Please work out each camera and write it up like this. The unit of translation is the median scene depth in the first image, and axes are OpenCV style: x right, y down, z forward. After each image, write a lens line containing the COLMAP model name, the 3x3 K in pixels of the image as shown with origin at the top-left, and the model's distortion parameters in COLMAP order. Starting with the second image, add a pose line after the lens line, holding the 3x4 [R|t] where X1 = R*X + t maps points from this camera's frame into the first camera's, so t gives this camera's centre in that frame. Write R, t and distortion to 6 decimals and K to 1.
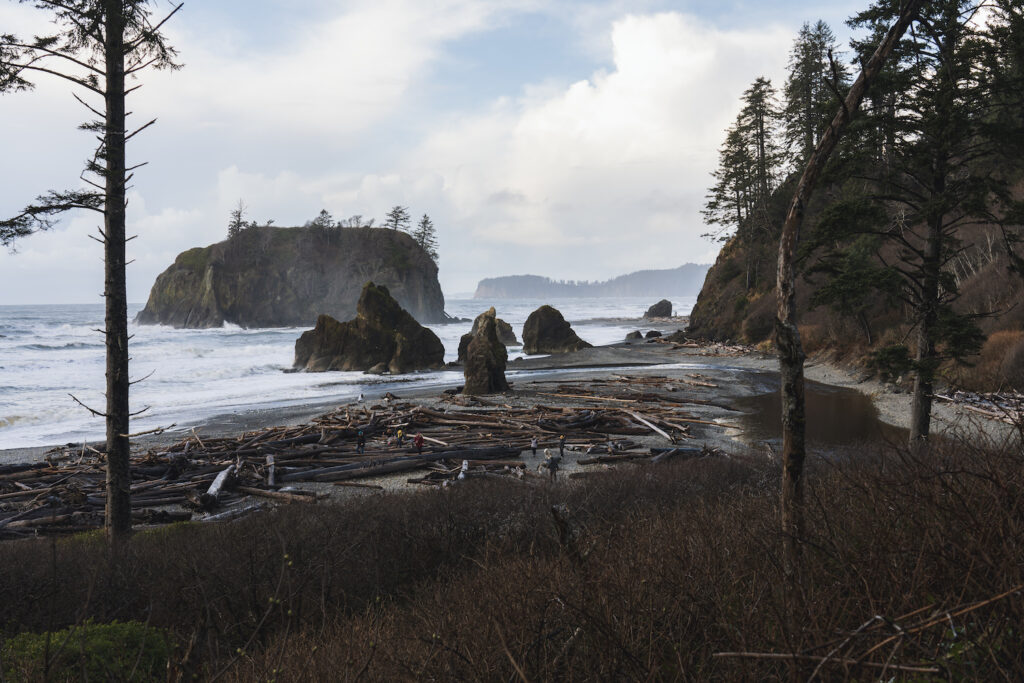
lens RADIAL K [[1308.9, 0, 512.0], [0, 1308.9, 341.5], [0, 0, 1]] dist [-0.004247, -0.002008]
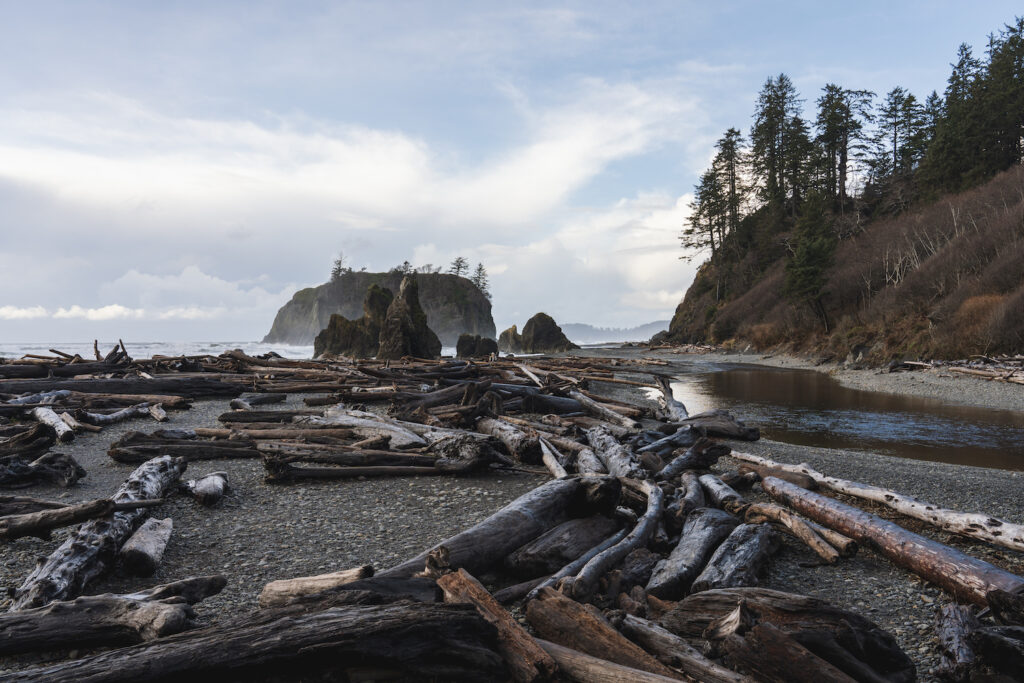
lens RADIAL K [[920.4, 0, 512.0], [0, 920.4, 341.5], [0, 0, 1]] dist [-0.003364, -0.001242]
pose [[0.998180, 0.006669, -0.059943, 0.072691], [-0.008586, 0.999458, -0.031791, 0.035222], [0.059698, 0.032248, 0.997695, 0.274986]]
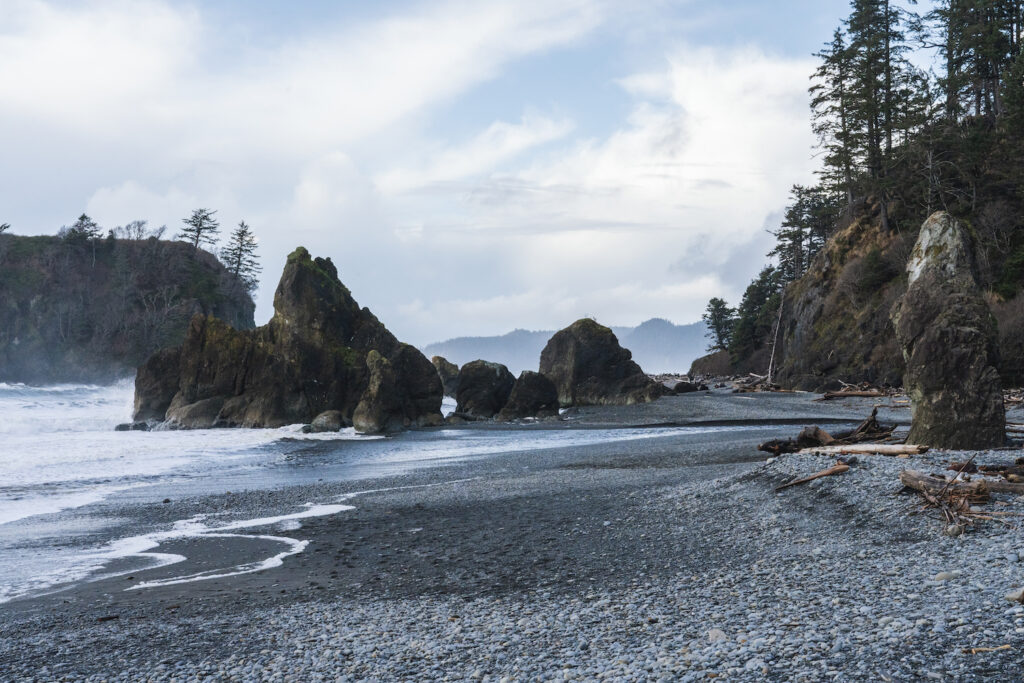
lens RADIAL K [[1662.4, 0, 512.0], [0, 1662.4, 341.5], [0, 0, 1]] dist [0.004687, 0.043323]
pose [[0.990777, 0.017130, 0.134412, -0.143995], [-0.010055, 0.998537, -0.053138, 0.028088], [-0.135126, 0.051296, 0.989500, 0.464111]]
